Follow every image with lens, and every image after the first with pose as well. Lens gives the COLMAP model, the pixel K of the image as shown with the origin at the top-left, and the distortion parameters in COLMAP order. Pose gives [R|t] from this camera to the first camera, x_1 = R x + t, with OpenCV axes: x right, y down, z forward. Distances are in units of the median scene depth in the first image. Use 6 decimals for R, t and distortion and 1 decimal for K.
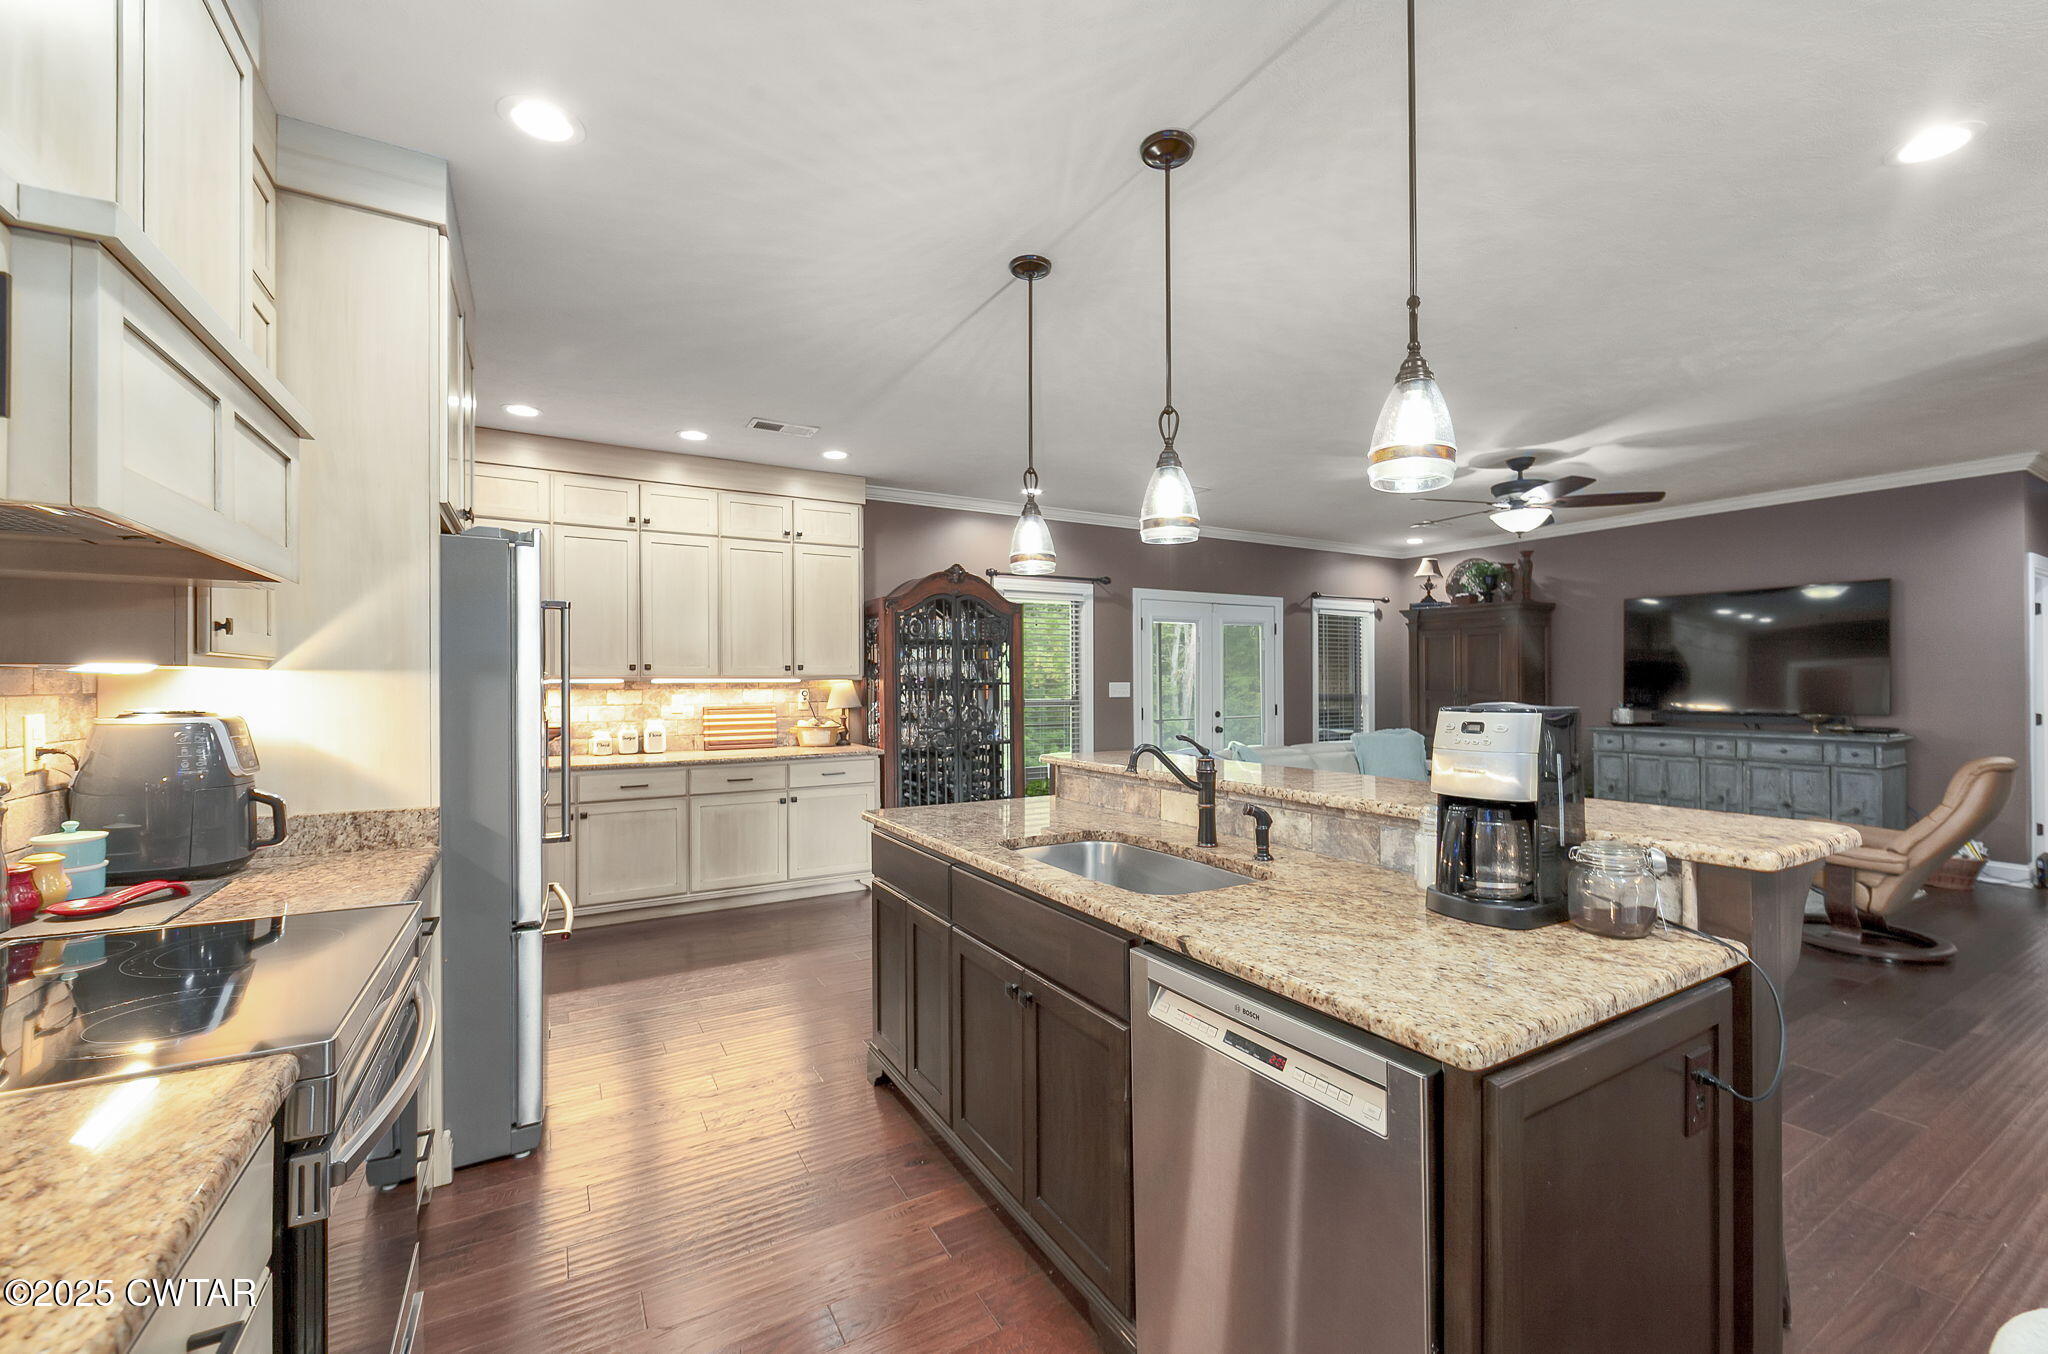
lens RADIAL K [[829.1, 0, 1010.7], [0, 829.1, 675.9], [0, 0, 1]] dist [-0.000572, -0.000401]
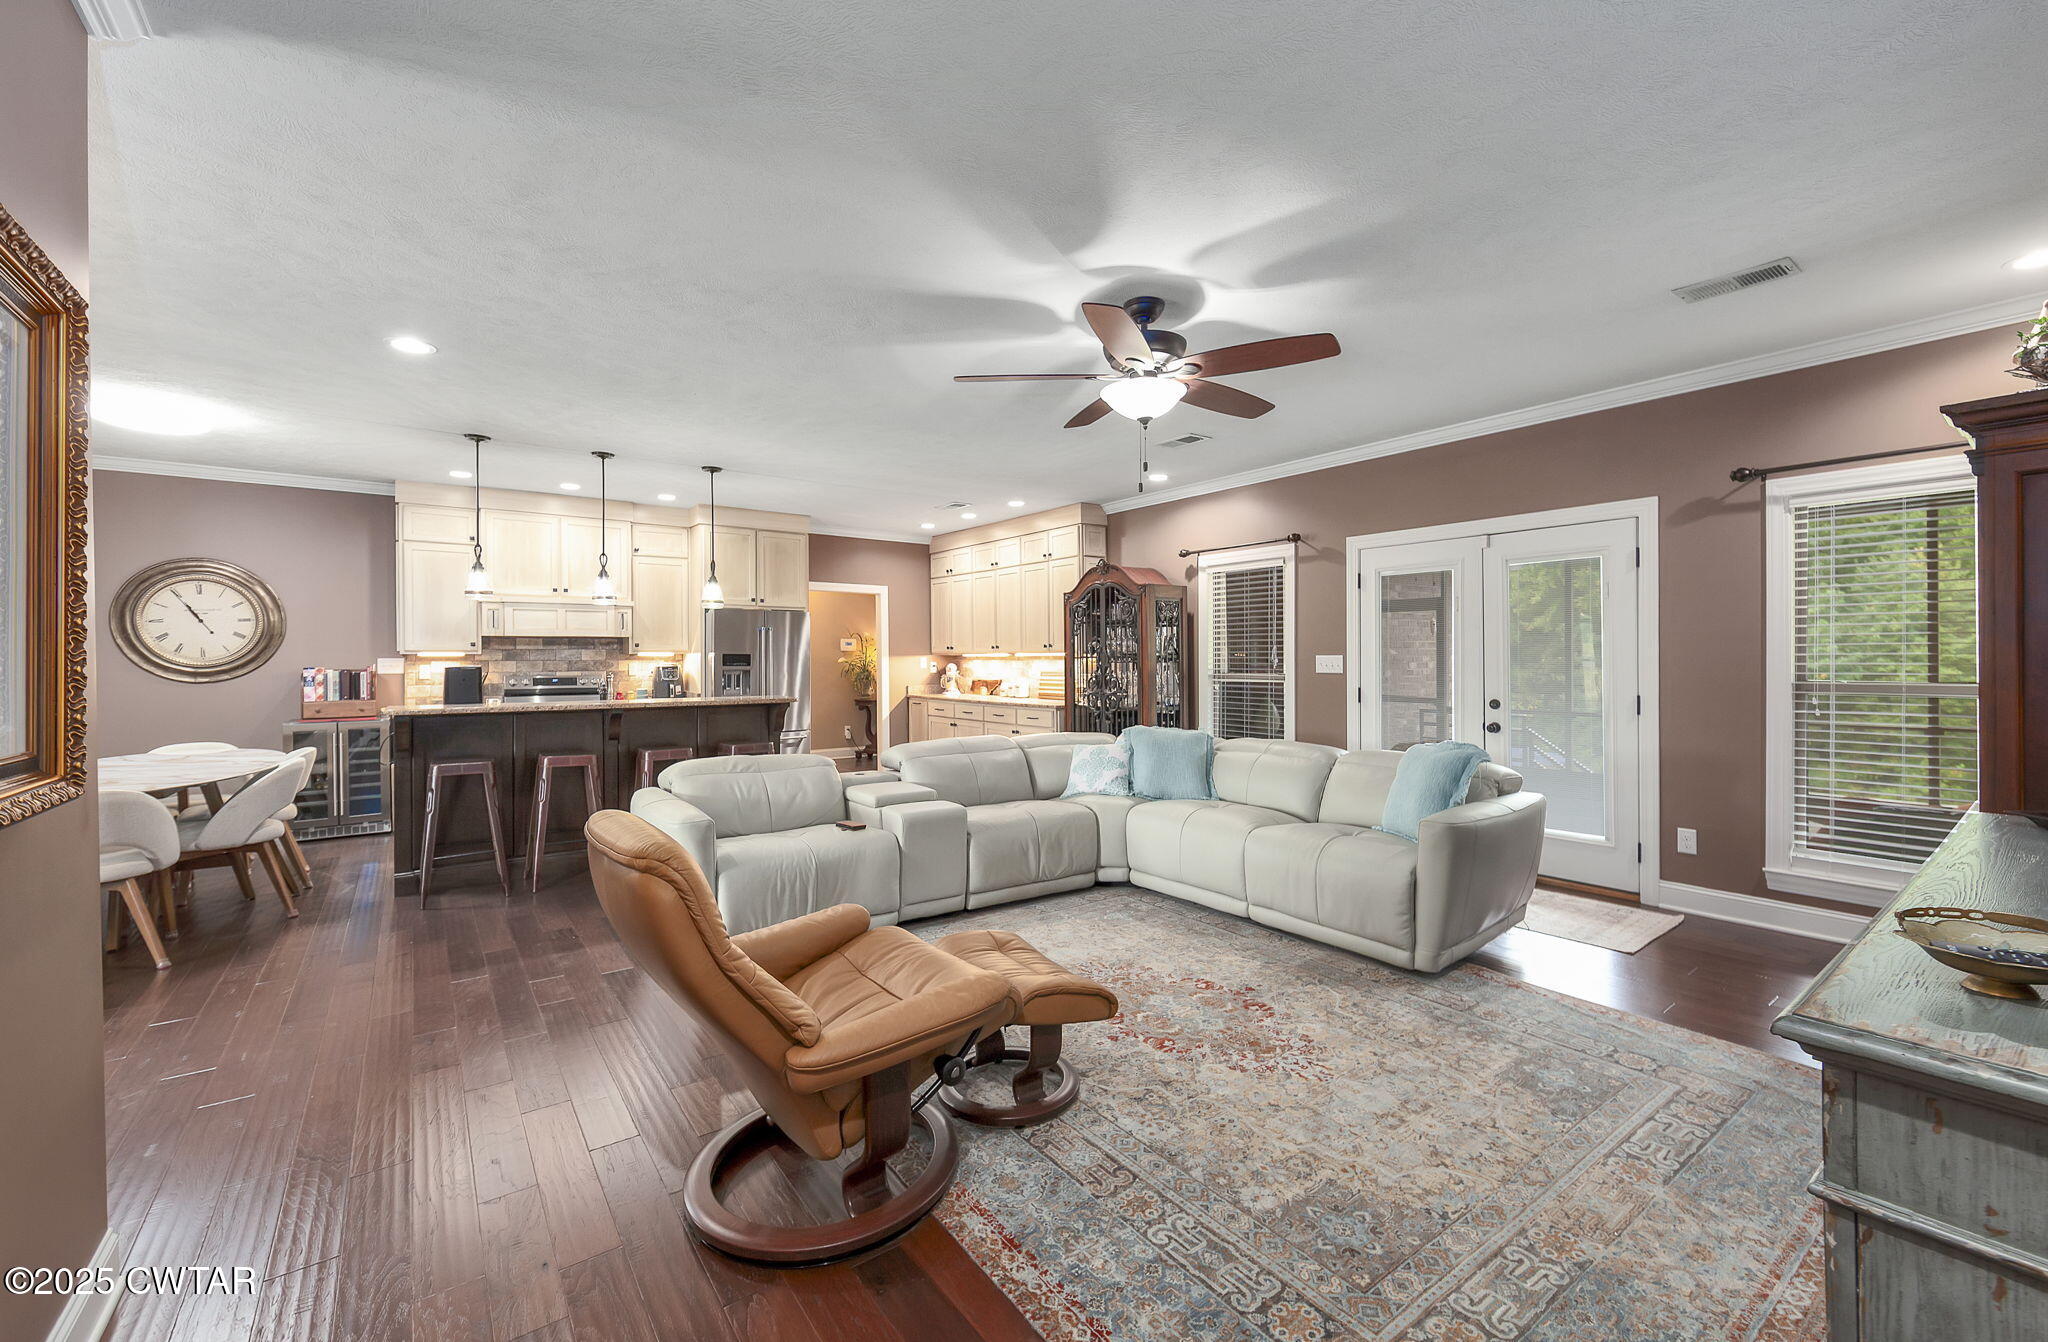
lens RADIAL K [[829.1, 0, 1021.4], [0, 829.1, 662.3], [0, 0, 1]] dist [-0.000572, -0.000401]
pose [[0.115172, 0.009357, -0.993302, 0.916548], [0.011103, 0.999881, 0.010706, 0.002518], [0.993284, -0.012261, 0.115054, 0.596555]]
